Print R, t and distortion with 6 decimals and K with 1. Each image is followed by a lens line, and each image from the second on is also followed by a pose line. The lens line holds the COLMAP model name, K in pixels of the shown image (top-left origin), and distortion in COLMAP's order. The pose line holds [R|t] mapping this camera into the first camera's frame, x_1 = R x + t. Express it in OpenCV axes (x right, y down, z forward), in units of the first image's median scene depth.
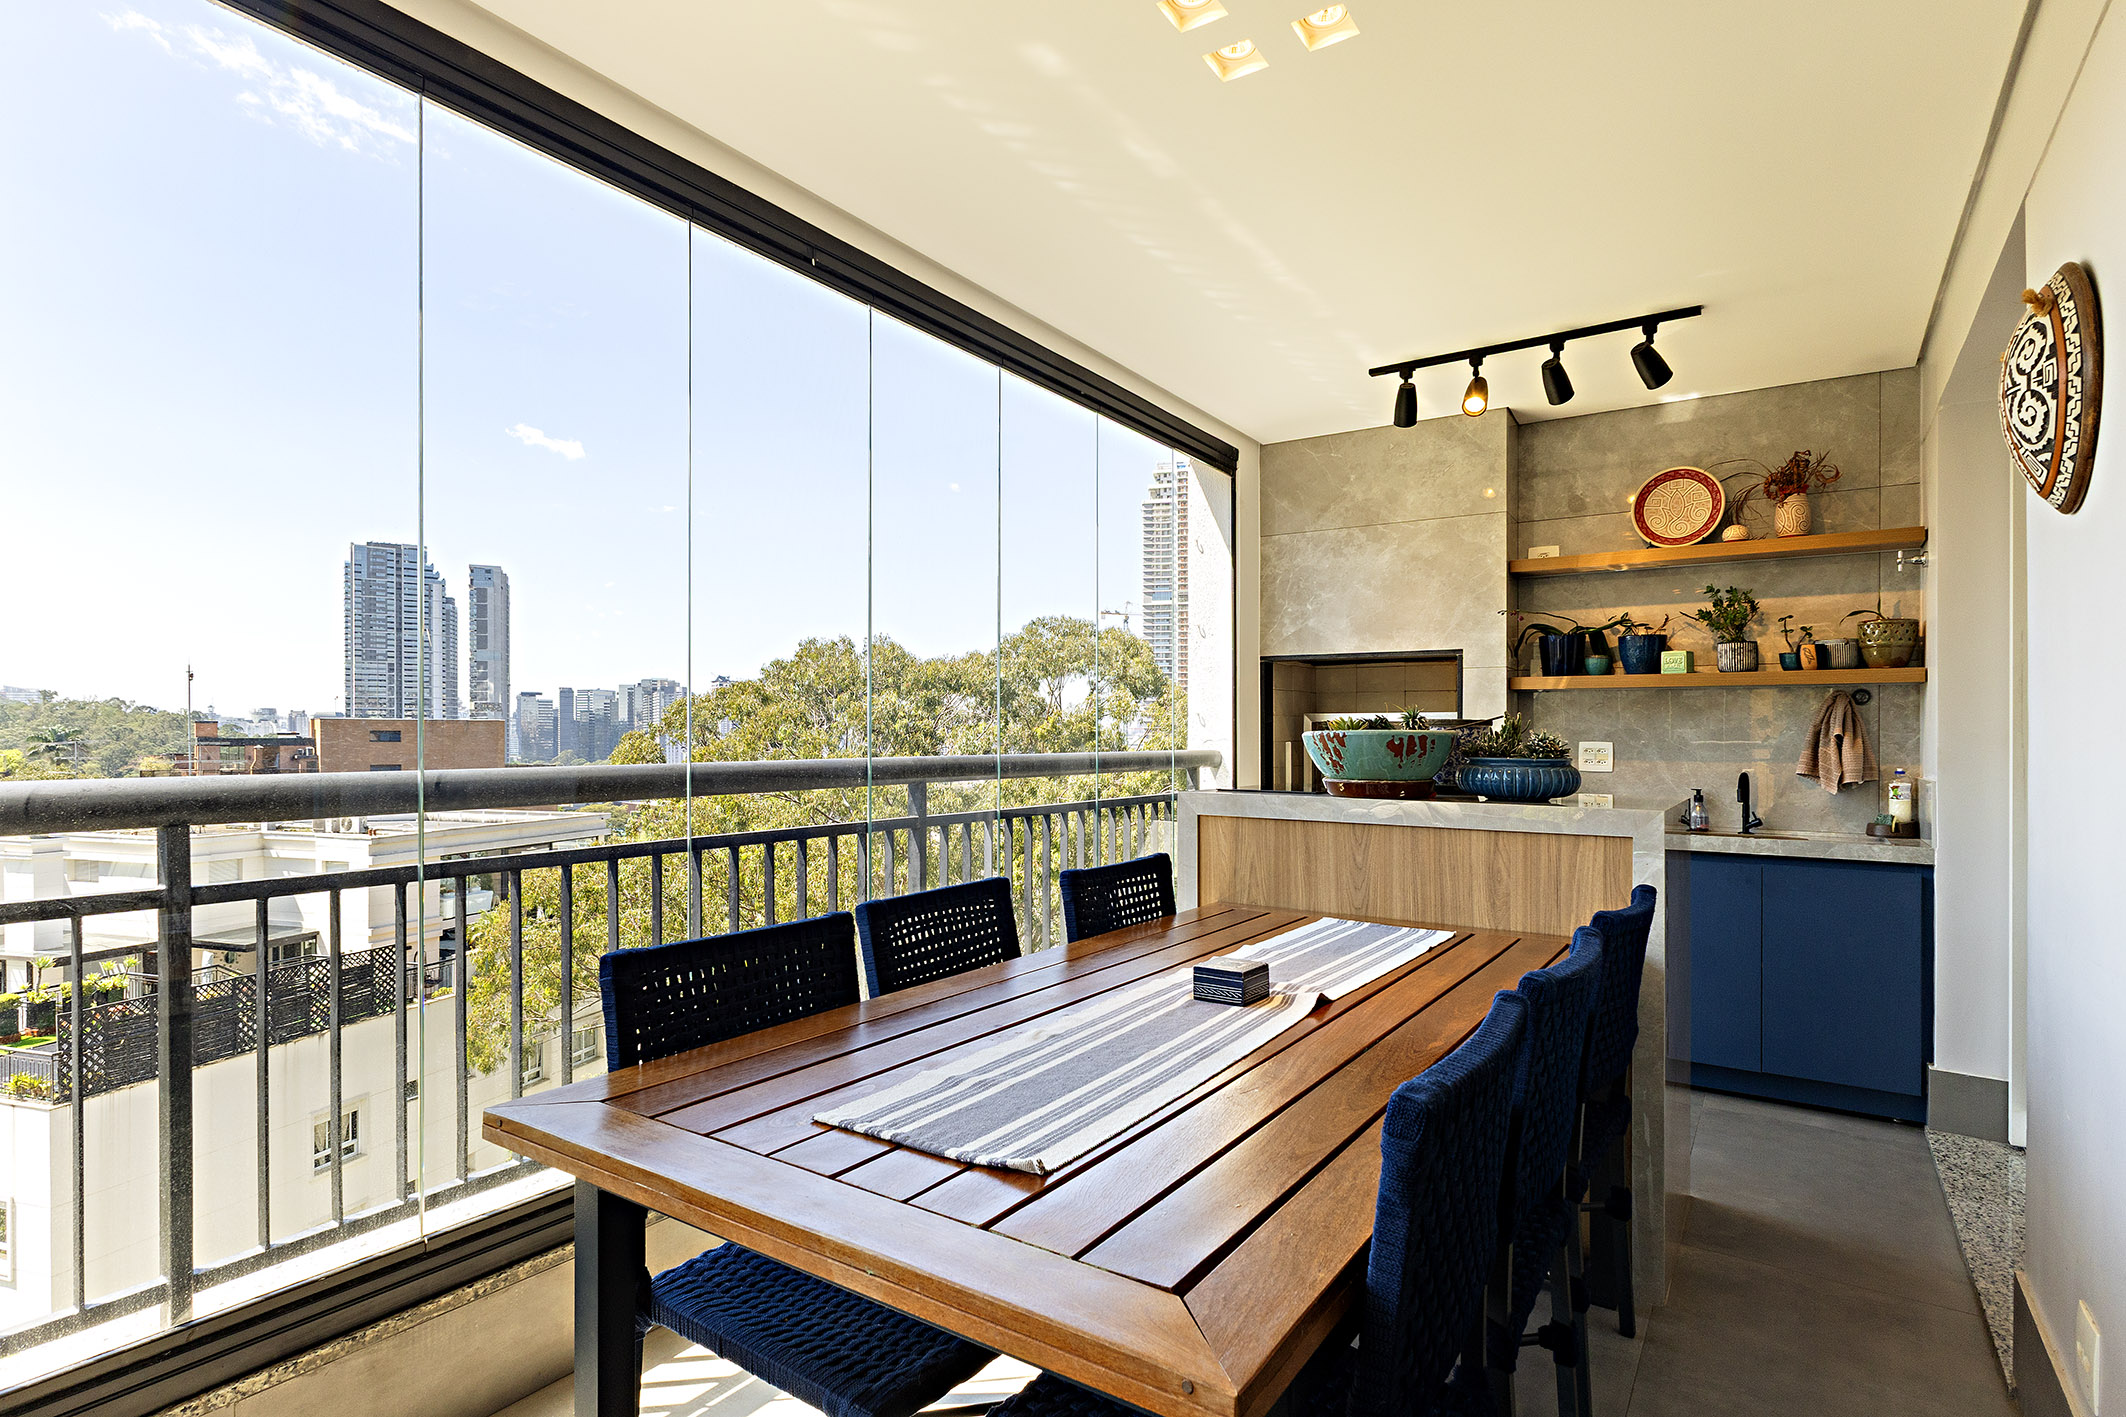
lens RADIAL K [[1065.0, 0, 1056.7], [0, 1065.0, 726.2], [0, 0, 1]] dist [-0.006547, 0.000640]
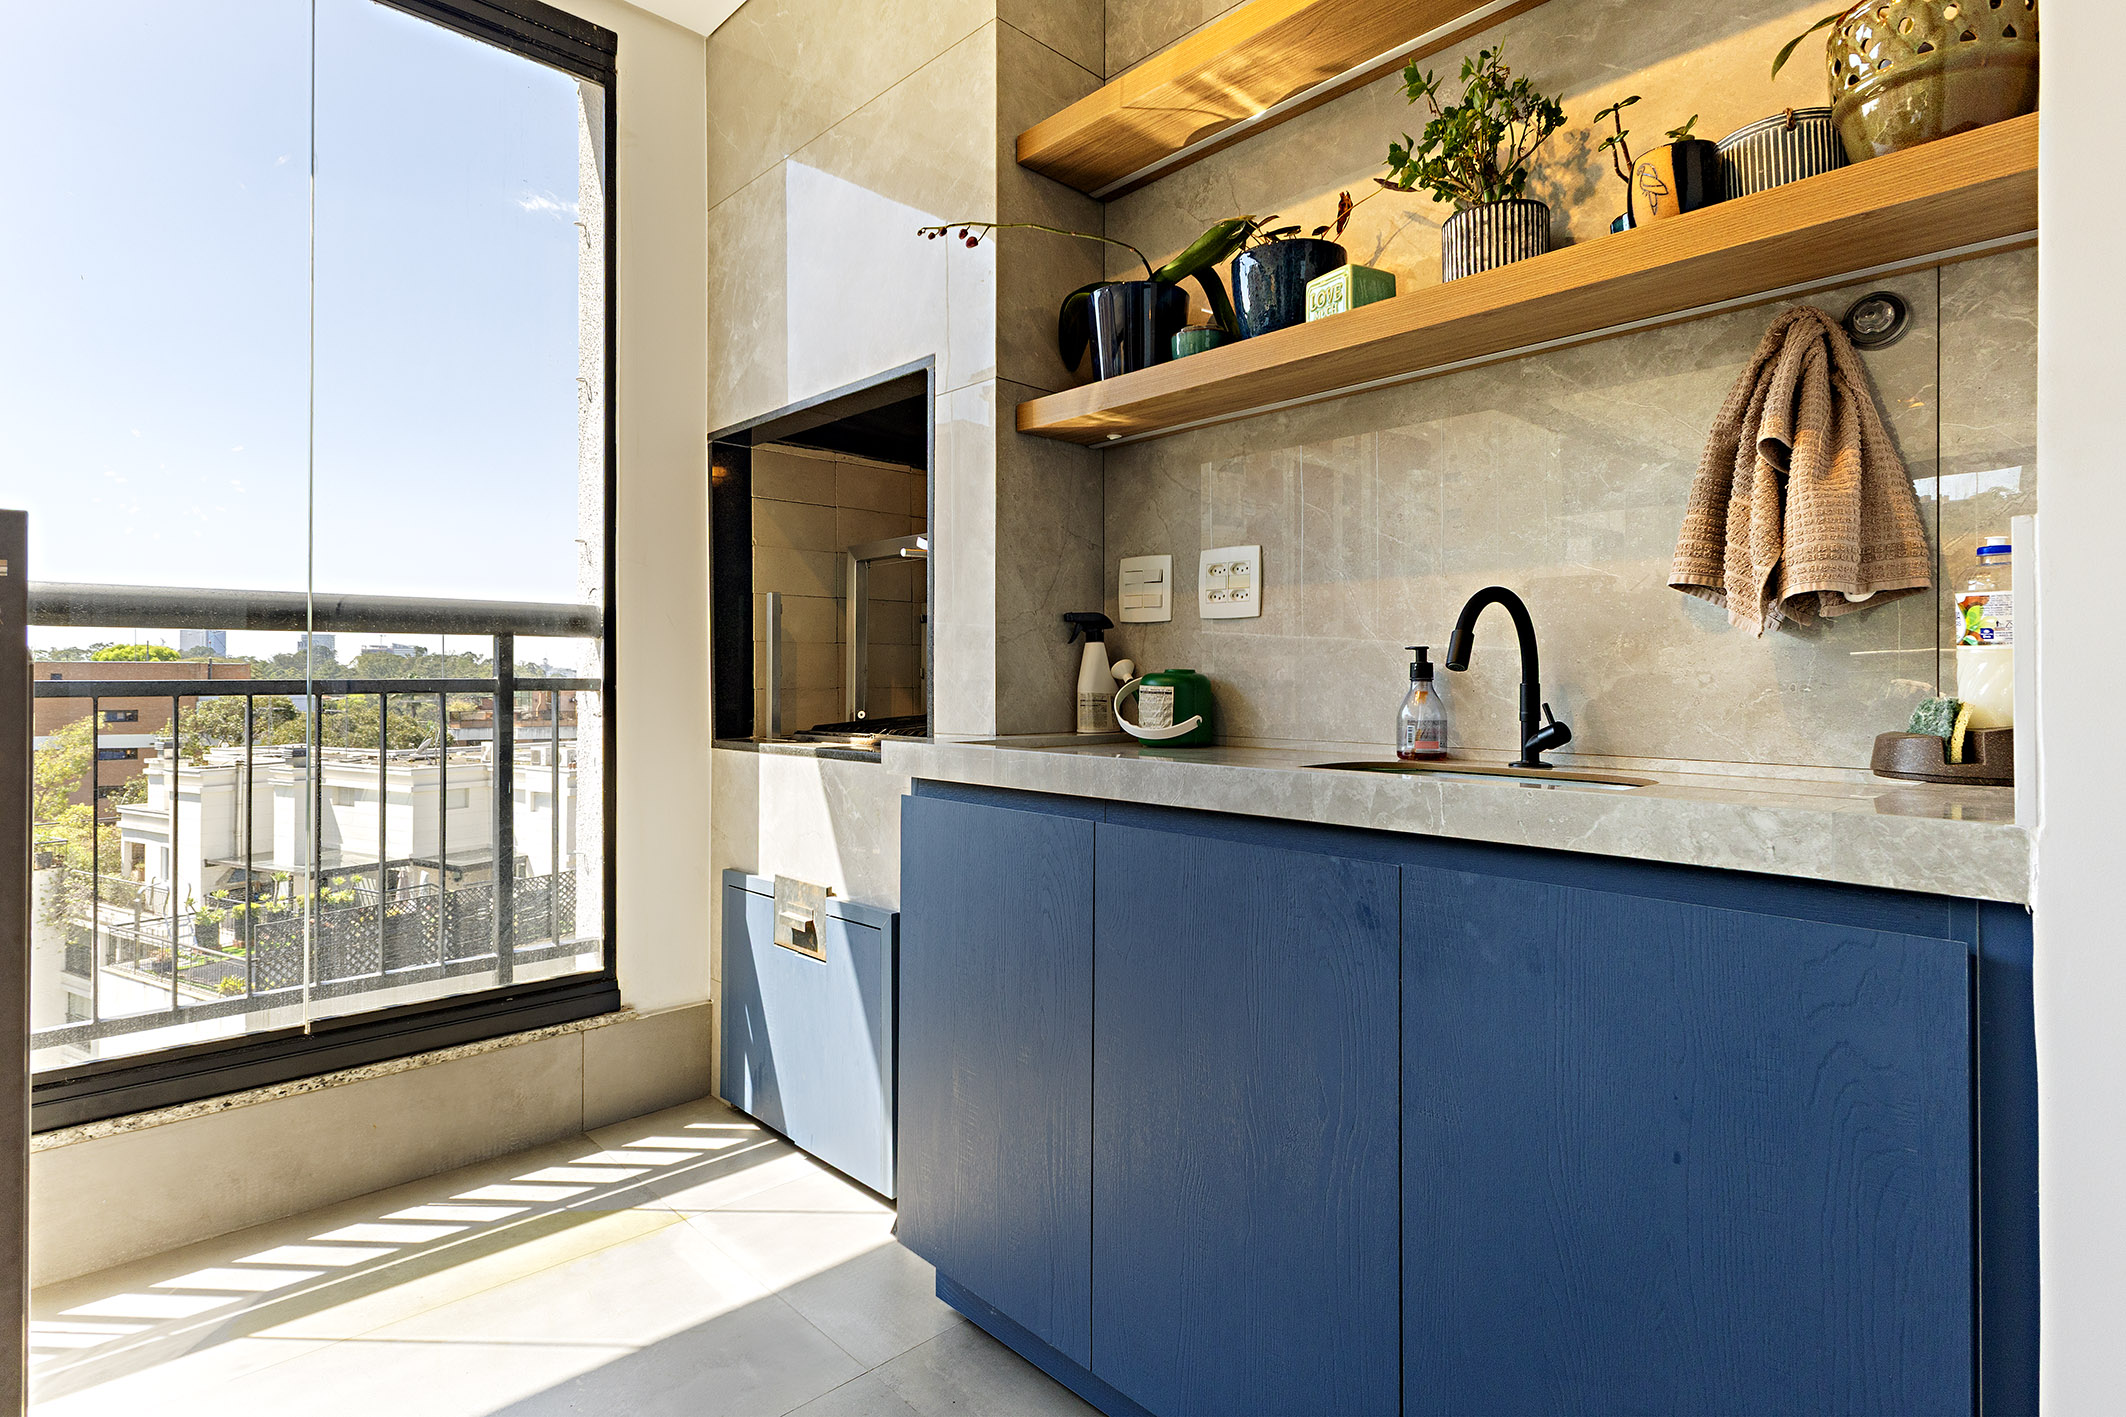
lens RADIAL K [[1028.9, 0, 1034.6], [0, 1028.9, 673.1], [0, 0, 1]] dist [0.002799, -0.000250]
pose [[0.974189, 0.000294, -0.225732, 0.576457], [-0.002322, 0.999959, -0.008718, 0.074678], [0.225720, 0.009017, 0.974150, 0.643232]]
